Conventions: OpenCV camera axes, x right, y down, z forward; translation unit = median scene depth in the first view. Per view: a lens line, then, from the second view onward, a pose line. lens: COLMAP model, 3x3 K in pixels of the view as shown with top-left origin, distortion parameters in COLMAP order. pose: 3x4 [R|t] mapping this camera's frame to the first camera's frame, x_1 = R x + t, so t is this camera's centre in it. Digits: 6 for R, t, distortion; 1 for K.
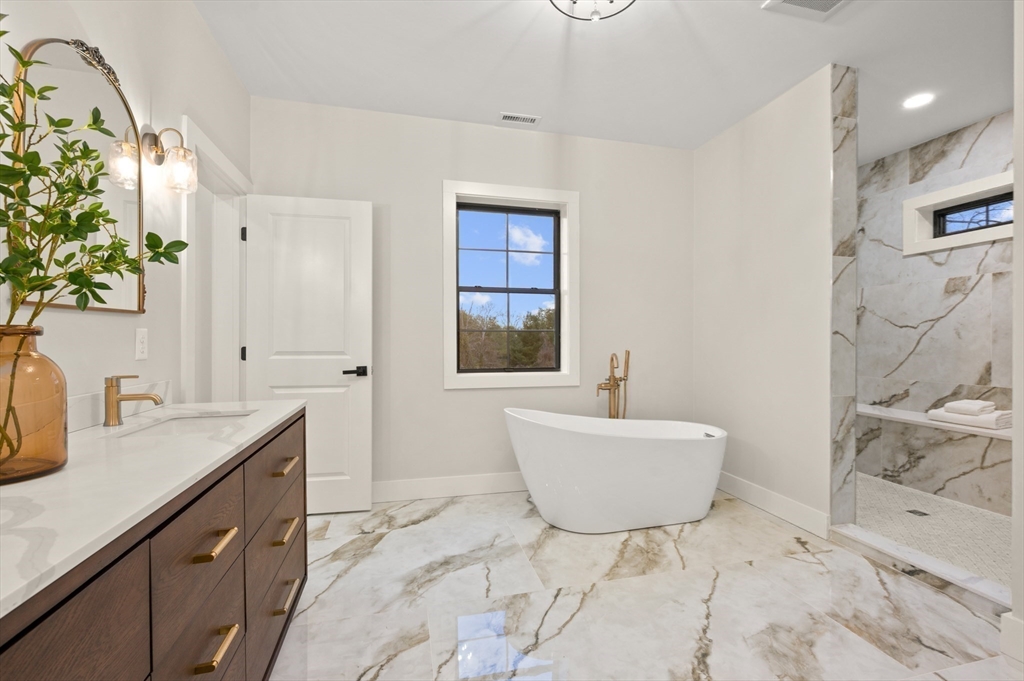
lens RADIAL K [[442.4, 0, 504.9], [0, 442.4, 335.9], [0, 0, 1]] dist [-0.000434, -0.000201]
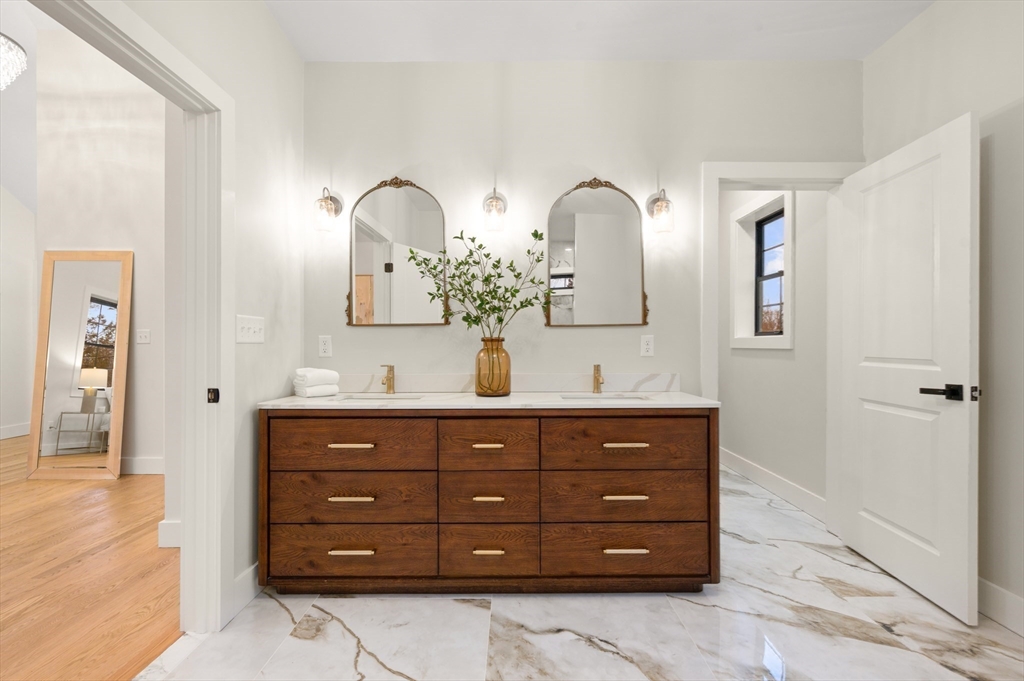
lens RADIAL K [[442.4, 0, 504.9], [0, 442.4, 335.9], [0, 0, 1]] dist [-0.000434, -0.000201]
pose [[-0.244260, -0.018650, -0.969530, 0.511919], [0.009417, 0.999722, -0.021604, 0.008663], [0.969664, -0.014407, -0.244016, 0.631378]]
